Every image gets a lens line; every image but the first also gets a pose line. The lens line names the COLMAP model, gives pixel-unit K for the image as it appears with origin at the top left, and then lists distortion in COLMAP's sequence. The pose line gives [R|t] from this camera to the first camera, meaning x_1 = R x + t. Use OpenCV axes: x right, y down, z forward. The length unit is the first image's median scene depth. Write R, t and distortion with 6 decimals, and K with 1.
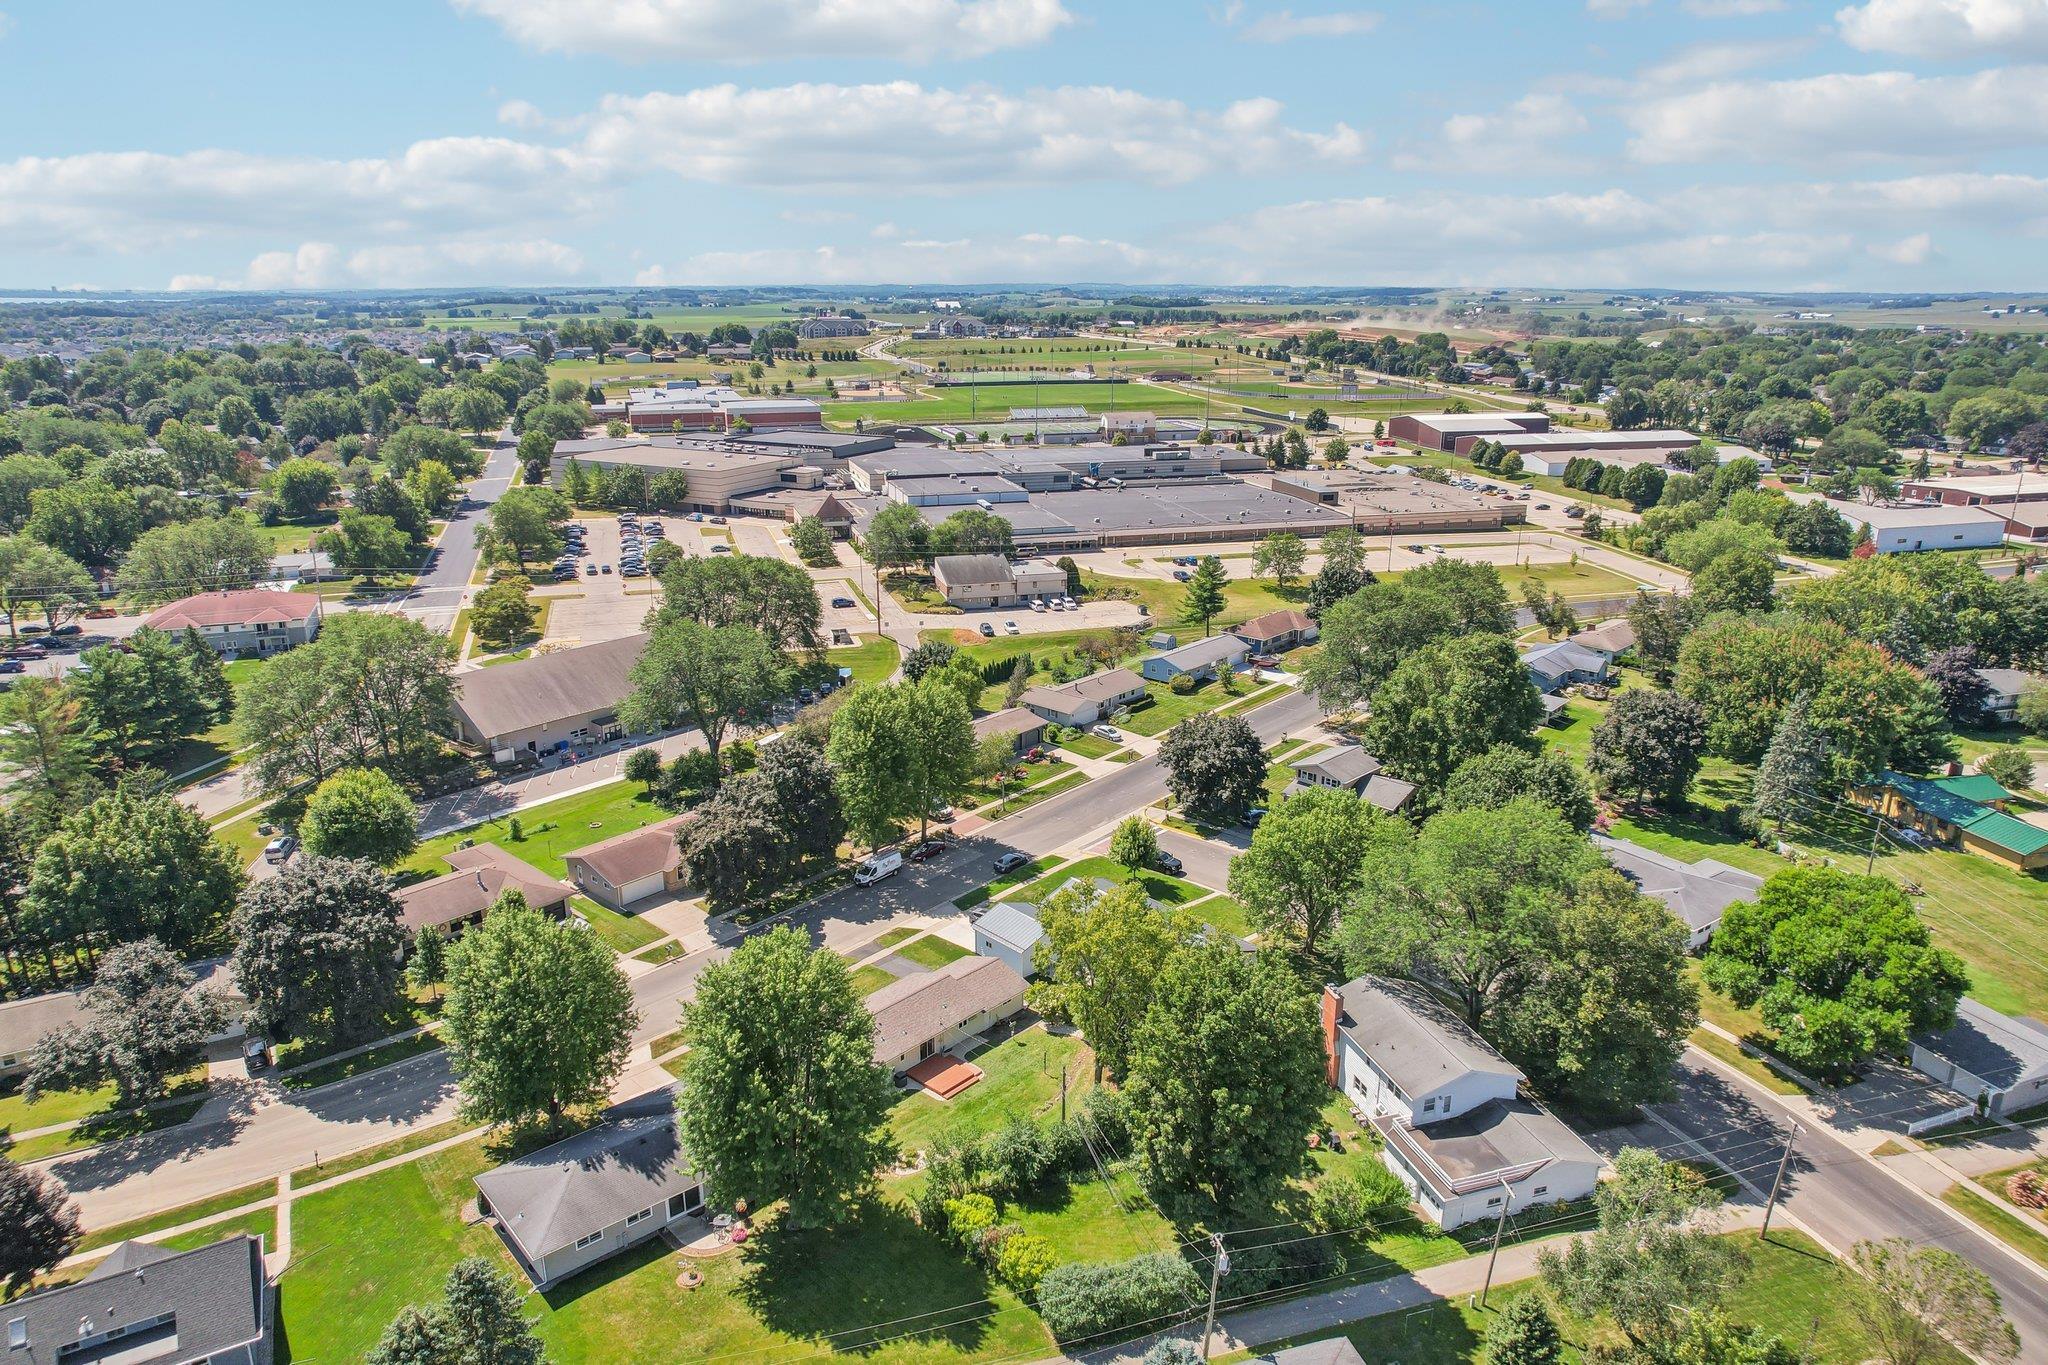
lens RADIAL K [[1329.9, 0, 1024.0], [0, 1329.9, 682.5], [0, 0, 1]] dist [-0.040689, 0.003143]
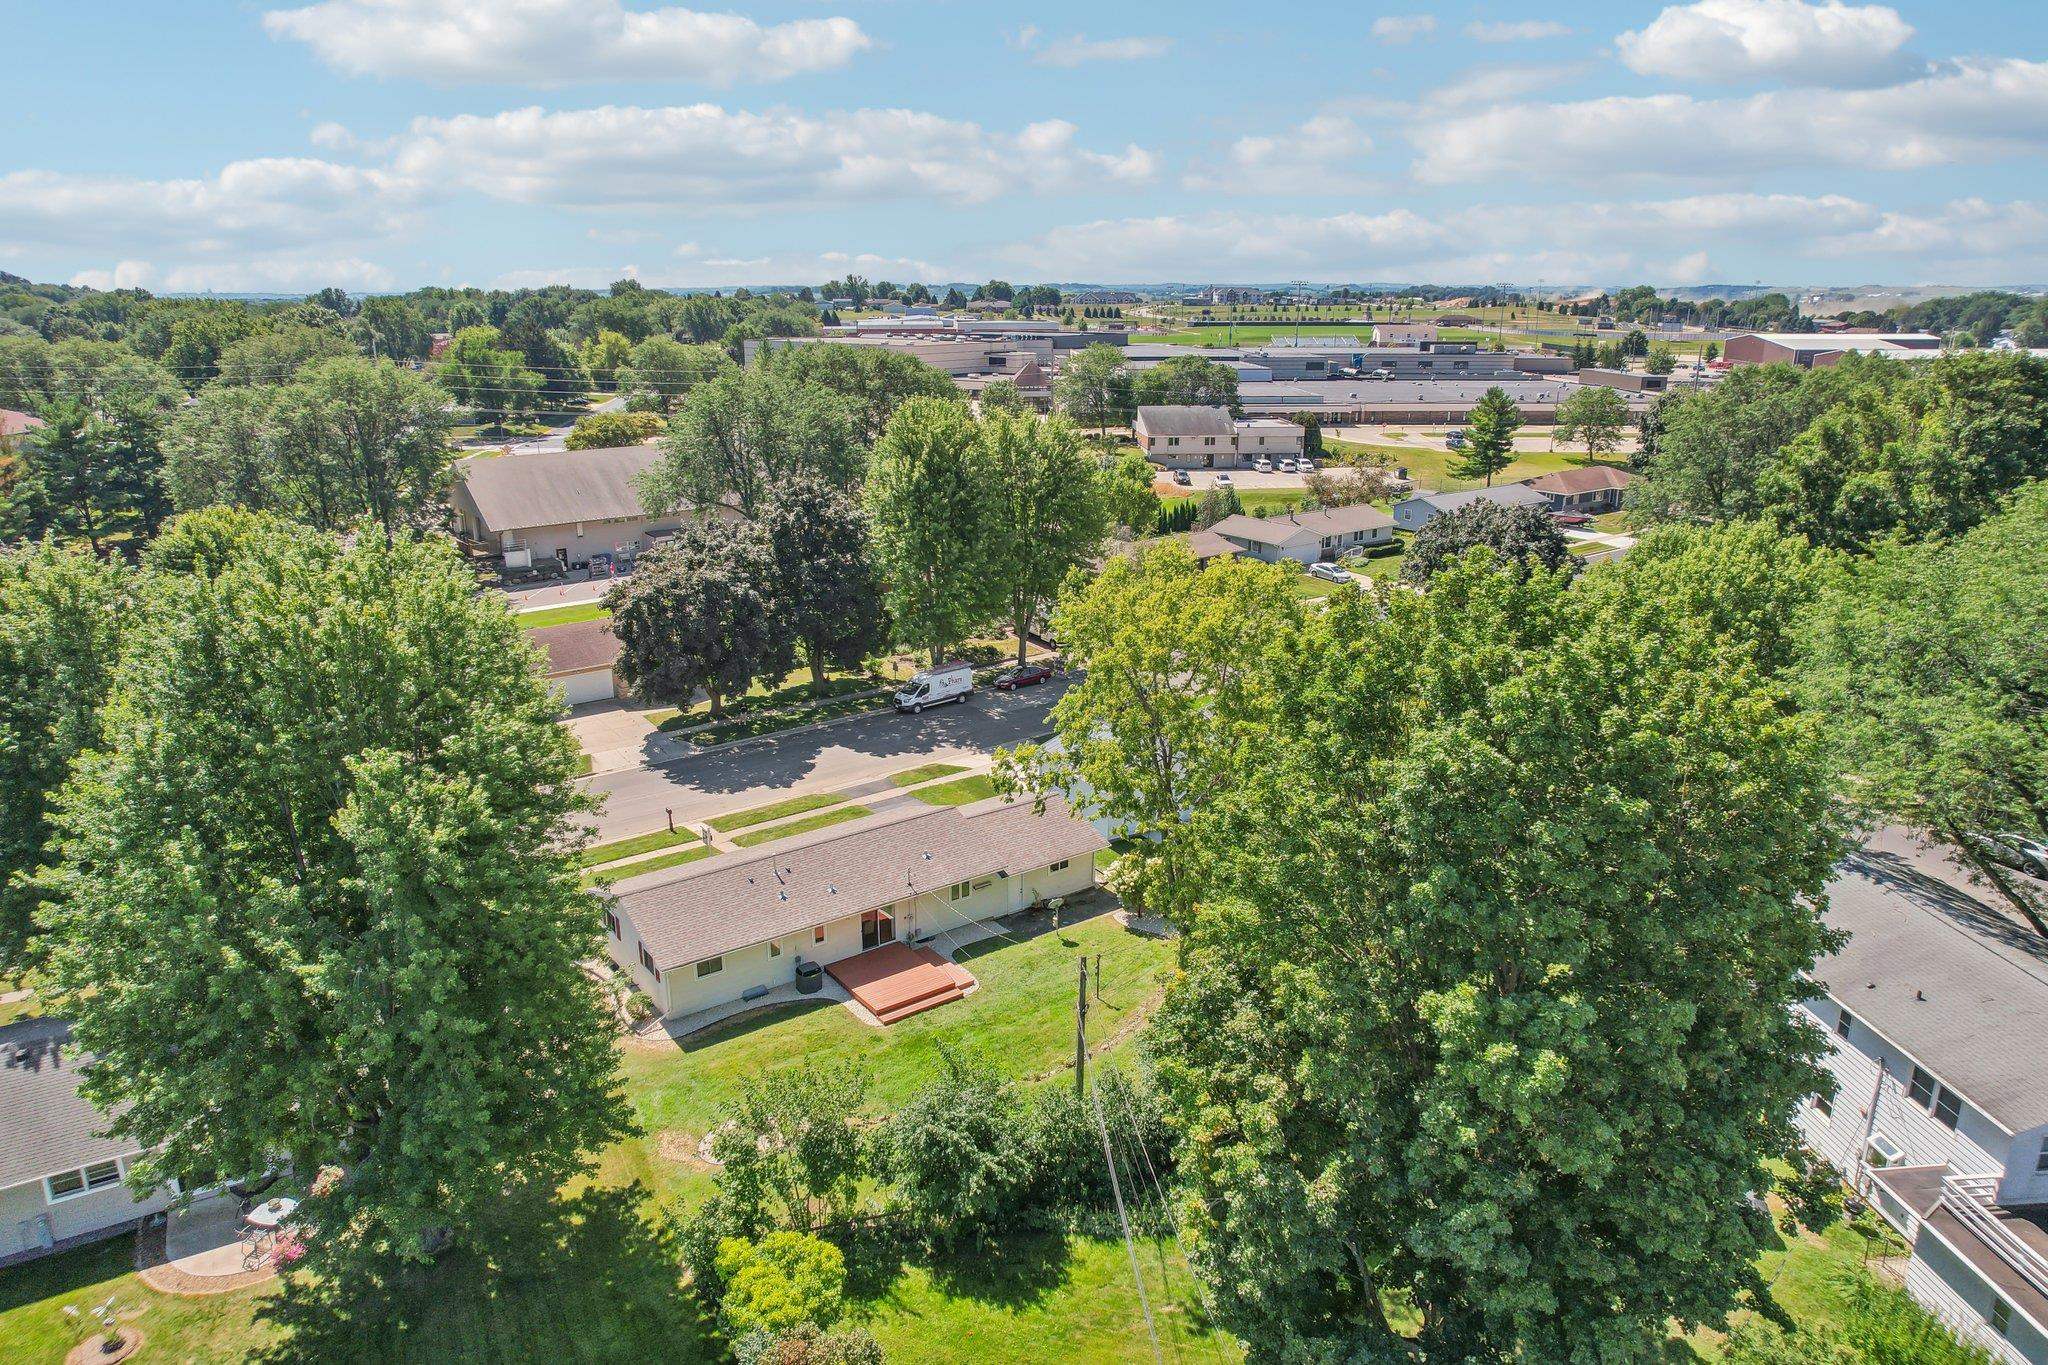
lens RADIAL K [[1329.9, 0, 1024.0], [0, 1329.9, 682.5], [0, 0, 1]] dist [-0.040689, 0.003143]
pose [[0.978986, 0.054437, -0.196529, 0.059890], [-0.054353, 0.998505, 0.005826, 0.132541], [0.196553, 0.004978, 0.980481, 0.383218]]
